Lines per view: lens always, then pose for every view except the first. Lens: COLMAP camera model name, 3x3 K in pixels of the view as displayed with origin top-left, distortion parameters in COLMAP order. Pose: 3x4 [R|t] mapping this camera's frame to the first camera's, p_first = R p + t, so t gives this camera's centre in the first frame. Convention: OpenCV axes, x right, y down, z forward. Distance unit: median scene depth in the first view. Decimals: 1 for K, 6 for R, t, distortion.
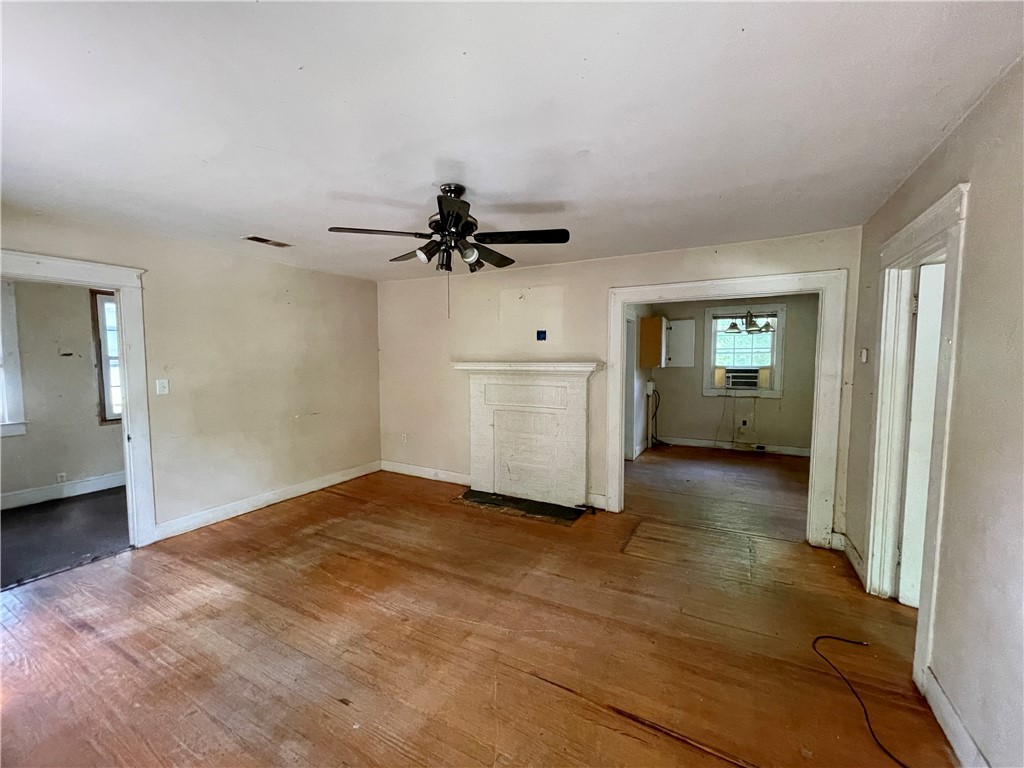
lens RADIAL K [[422.7, 0, 515.3], [0, 422.7, 387.6], [0, 0, 1]] dist [-0.000711, 0.000031]
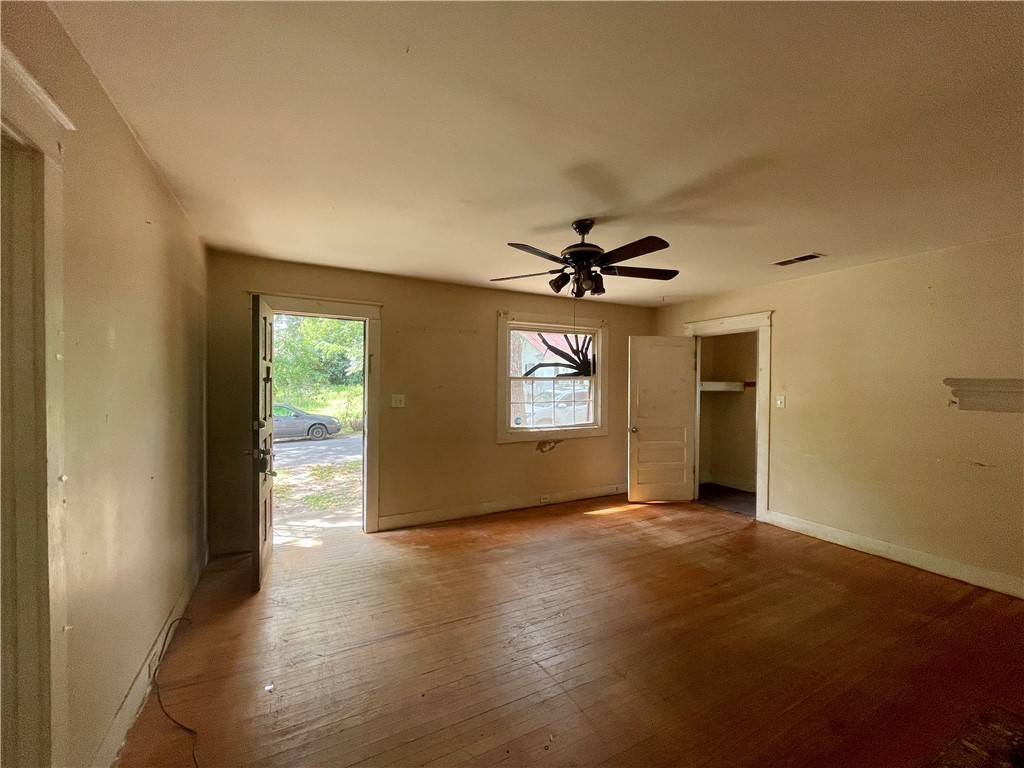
lens RADIAL K [[422.7, 0, 515.3], [0, 422.7, 387.6], [0, 0, 1]] dist [-0.000711, 0.000031]
pose [[-0.563448, 0.006528, -0.826126, 0.668884], [-0.067629, 0.996248, 0.053998, -0.062860], [0.823379, 0.086295, -0.560892, 1.137381]]
